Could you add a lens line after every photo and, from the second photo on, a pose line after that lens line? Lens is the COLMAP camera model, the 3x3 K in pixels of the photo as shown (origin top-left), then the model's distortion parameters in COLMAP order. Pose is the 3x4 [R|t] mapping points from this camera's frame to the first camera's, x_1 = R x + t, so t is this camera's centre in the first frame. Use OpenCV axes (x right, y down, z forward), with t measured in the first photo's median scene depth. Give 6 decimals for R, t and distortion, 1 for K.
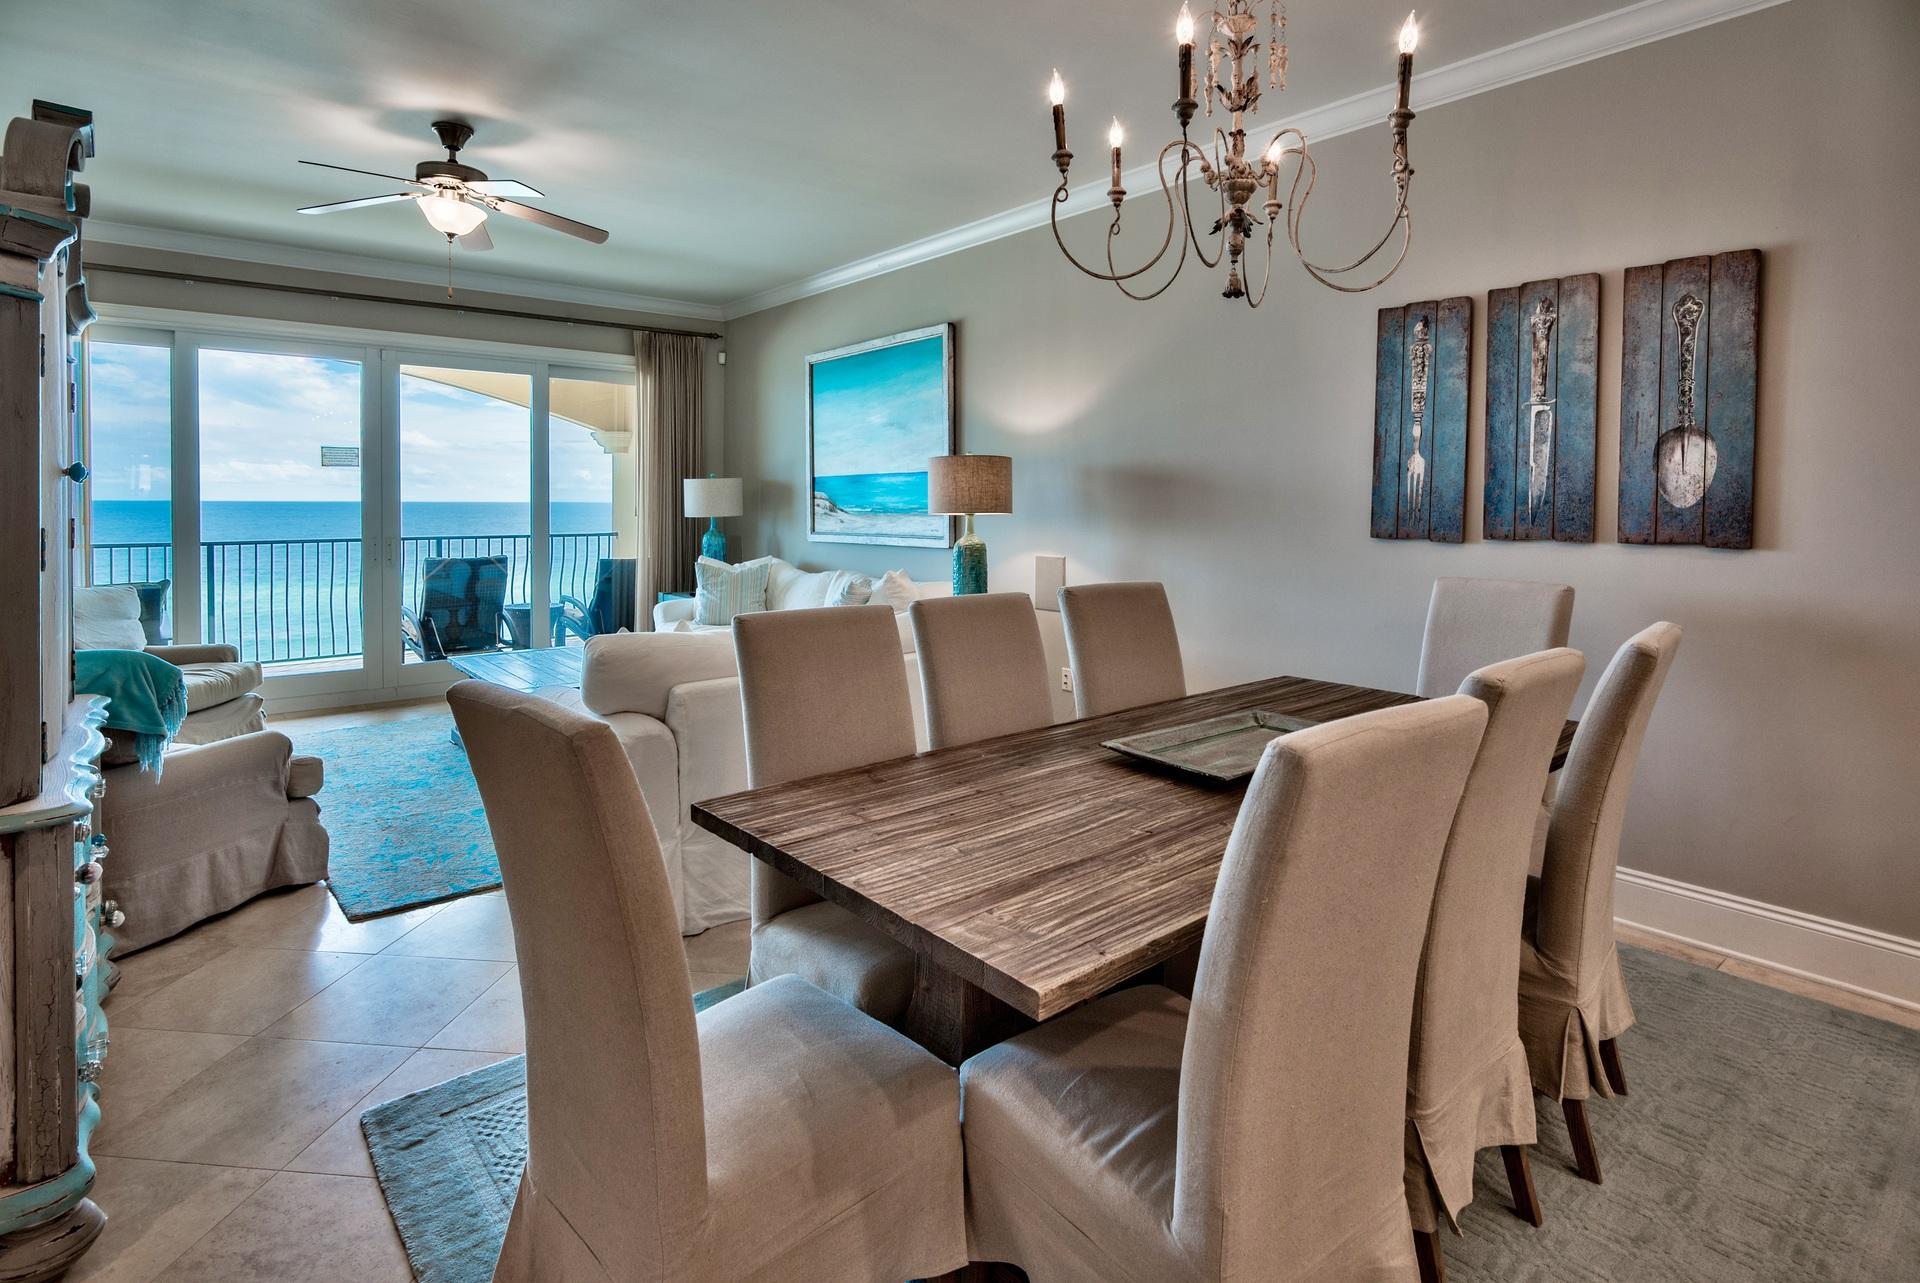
lens RADIAL K [[1006.8, 0, 963.6], [0, 1006.8, 515.5], [0, 0, 1]] dist [-0.004788, -0.000990]
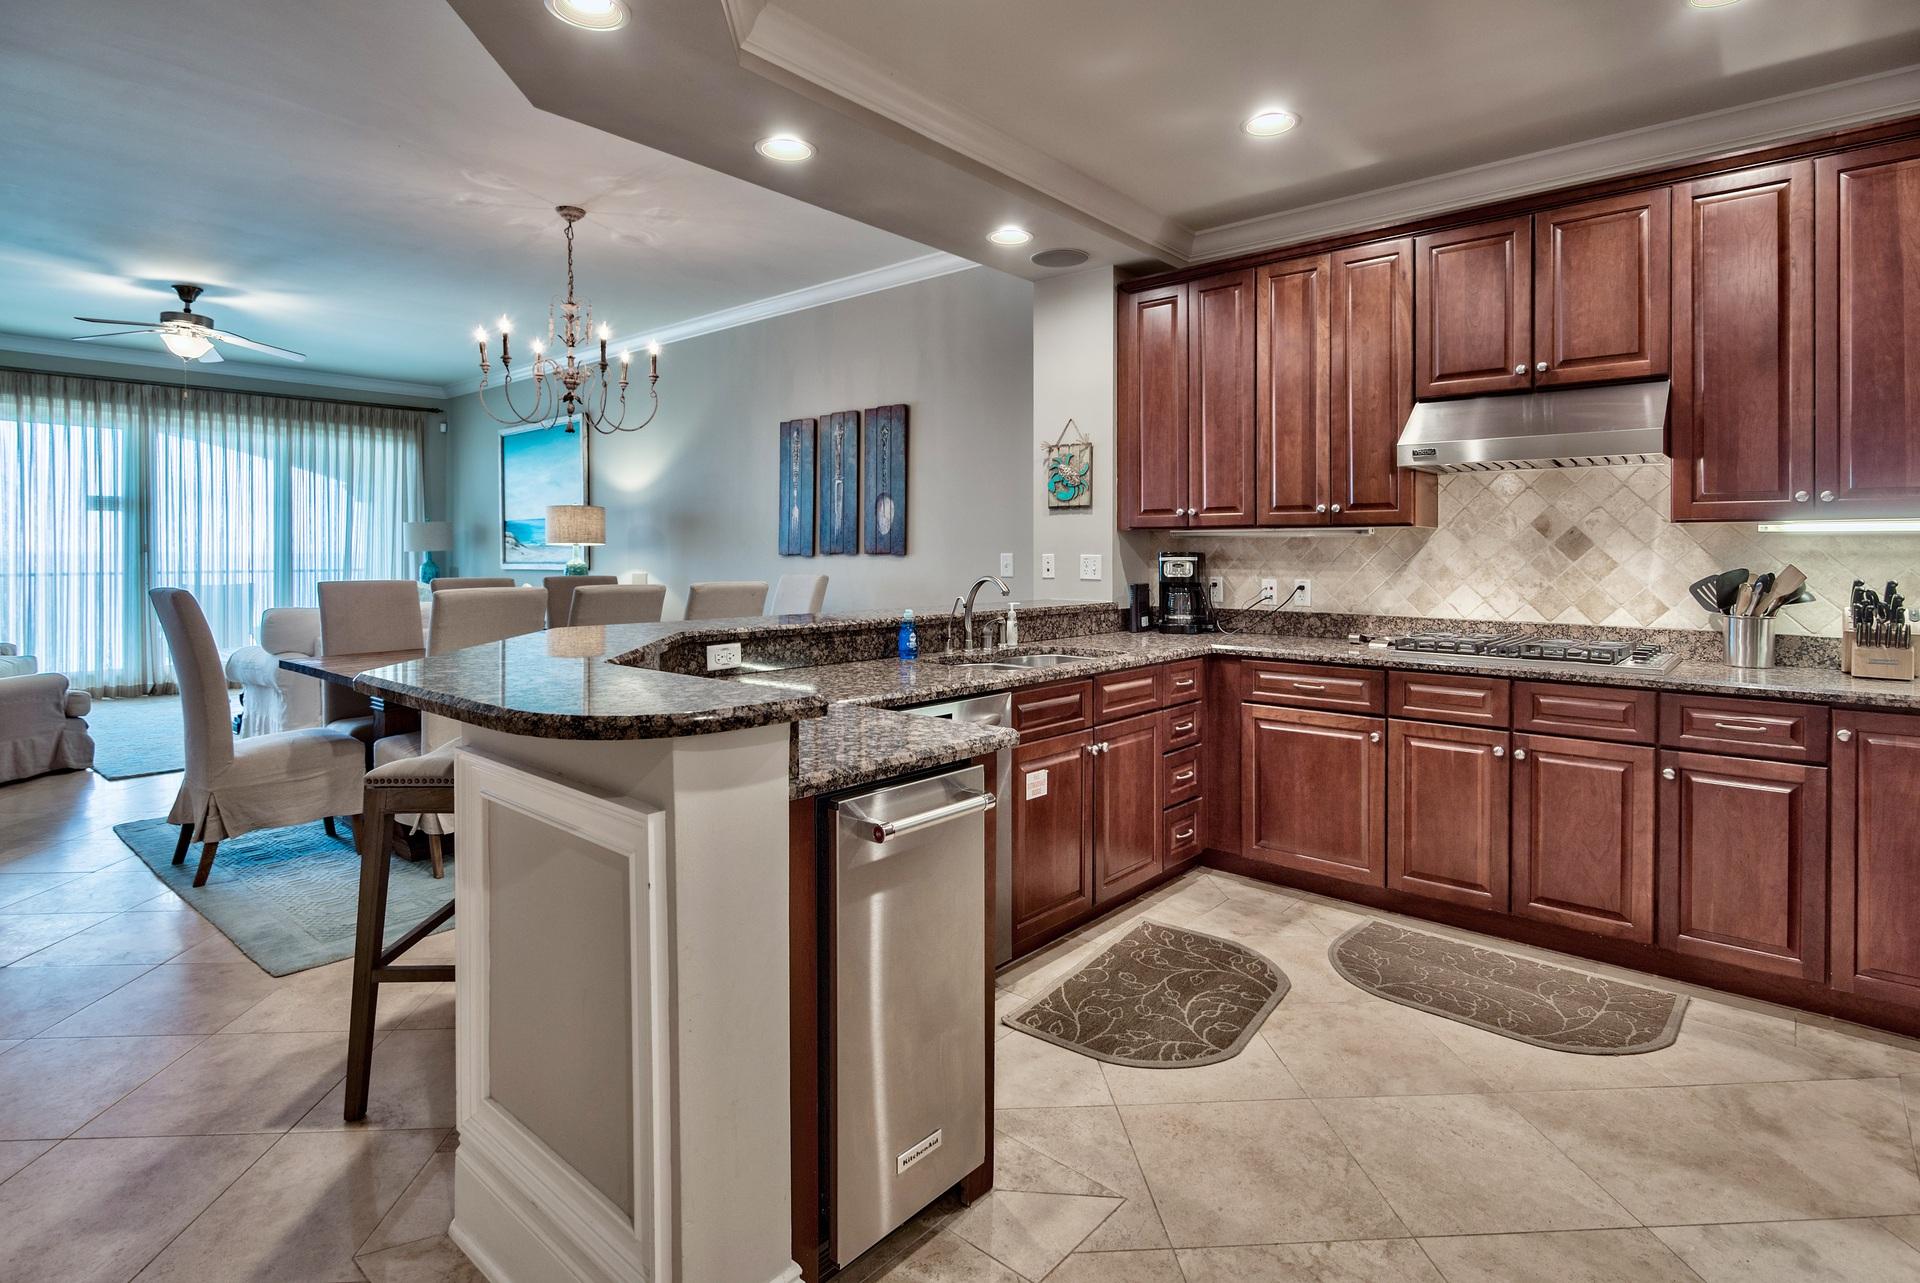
lens RADIAL K [[961.0, 0, 961.0], [0, 961.0, 552.4], [0, 0, 1]] dist [-0.004077, -0.000307]
pose [[0.985919, -0.006548, 0.167093, 0.374523], [0.007879, 0.999942, -0.007304, 0.028216], [-0.167035, 0.008517, 0.985914, -0.579259]]
